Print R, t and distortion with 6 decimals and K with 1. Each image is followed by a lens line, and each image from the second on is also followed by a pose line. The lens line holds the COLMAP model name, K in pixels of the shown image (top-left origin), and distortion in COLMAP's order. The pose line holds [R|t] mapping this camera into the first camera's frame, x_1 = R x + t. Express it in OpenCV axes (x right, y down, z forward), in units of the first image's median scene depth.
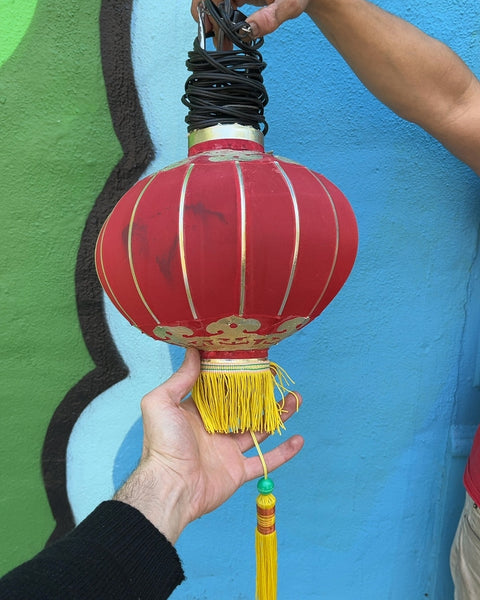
lens RADIAL K [[632.4, 0, 244.4], [0, 632.4, 308.7], [0, 0, 1]] dist [0.034290, -0.048407]
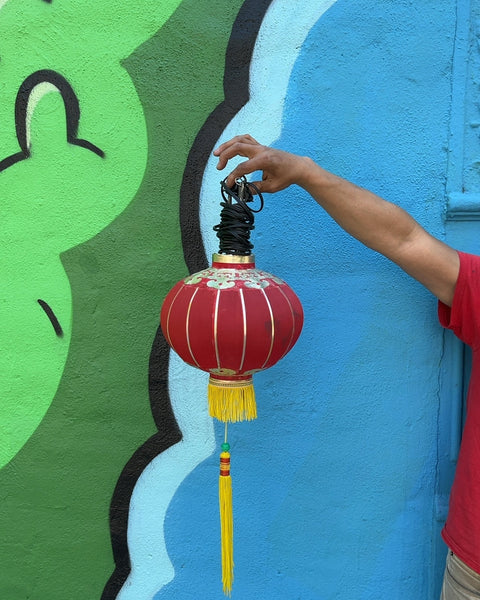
lens RADIAL K [[632.4, 0, 244.4], [0, 632.4, 308.7], [0, 0, 1]] dist [0.034290, -0.048407]
pose [[0.994960, 0.022317, -0.097753, 0.078277], [-0.046152, 0.967434, -0.248880, 0.182979], [0.089016, 0.252138, 0.963589, -0.368749]]
